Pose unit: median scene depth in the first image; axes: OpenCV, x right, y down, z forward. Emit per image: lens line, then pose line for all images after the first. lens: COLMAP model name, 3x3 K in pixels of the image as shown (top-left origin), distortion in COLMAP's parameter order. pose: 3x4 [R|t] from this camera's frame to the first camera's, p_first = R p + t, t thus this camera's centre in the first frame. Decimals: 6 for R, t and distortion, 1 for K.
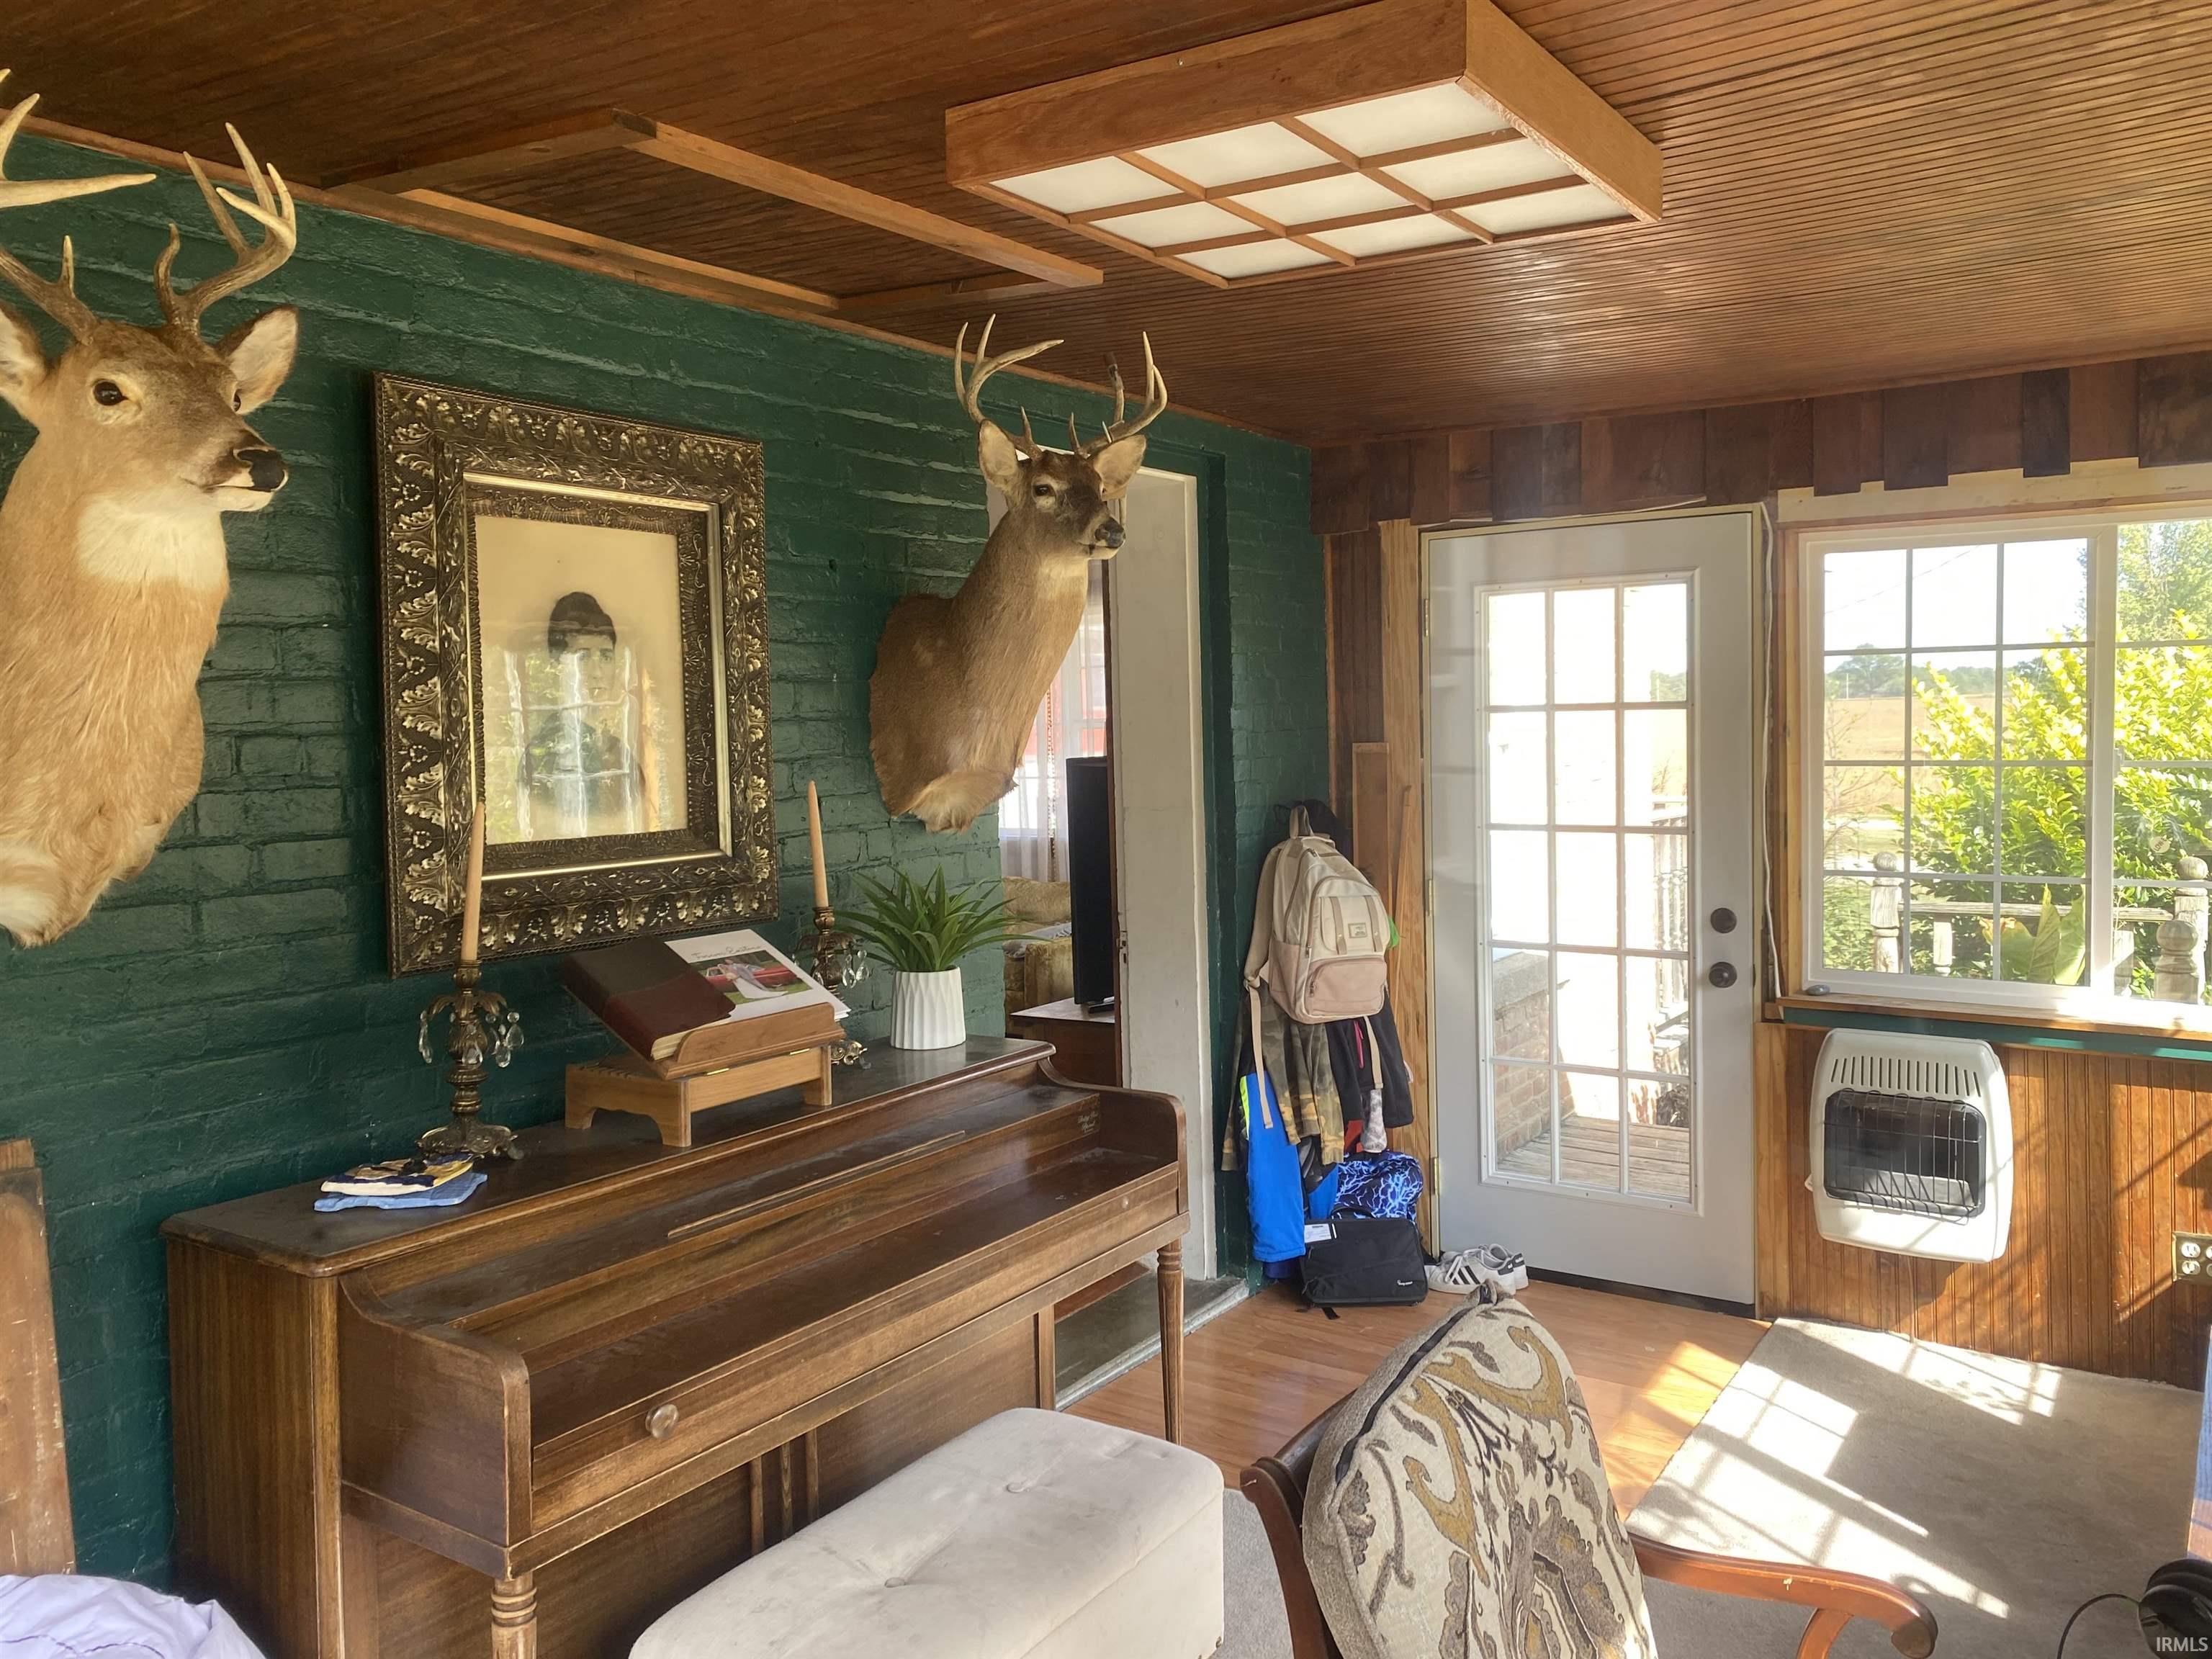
lens RADIAL K [[1671.6, 0, 1096.0], [0, 1671.6, 798.7], [0, 0, 1]] dist [-0.000184, -0.014469]
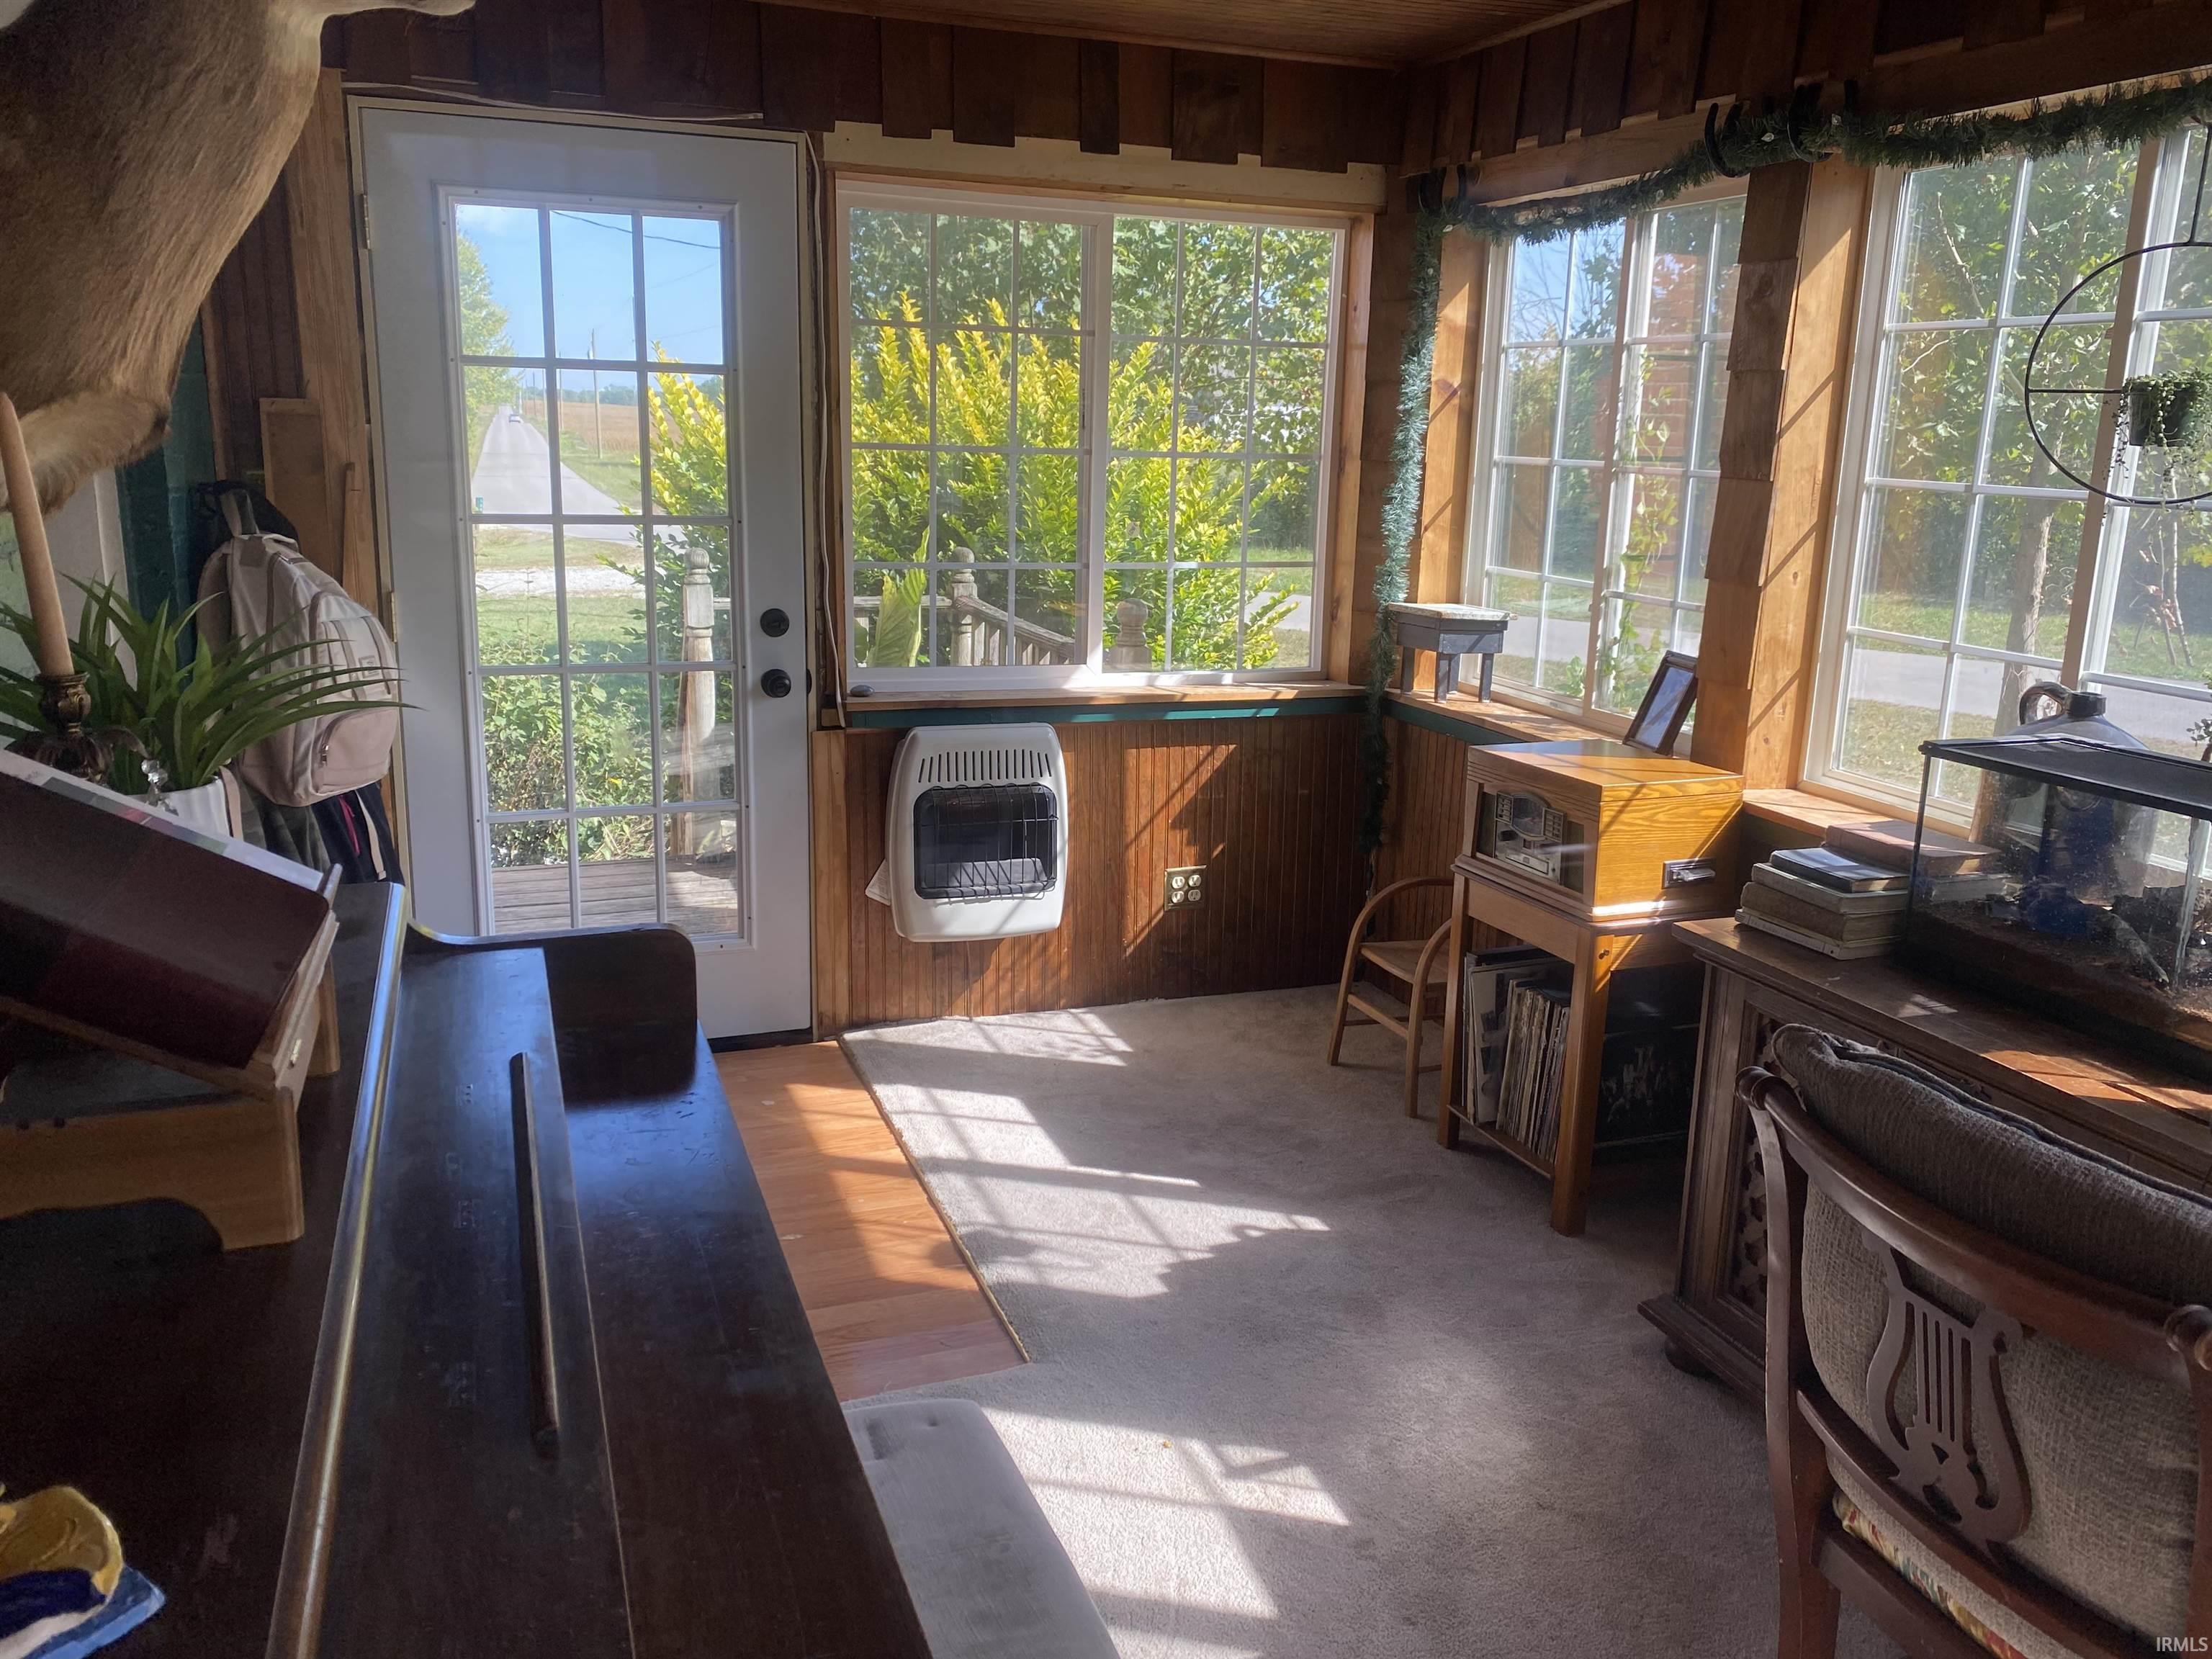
lens RADIAL K [[1630.5, 0, 1079.7], [0, 1630.5, 804.7], [0, 0, 1]] dist [0.109427, -0.253846]
pose [[0.569665, -0.144448, 0.809083, -0.283062], [0.003597, 0.984863, 0.173298, 0.018598], [-0.821869, -0.095812, 0.561562, 0.401423]]
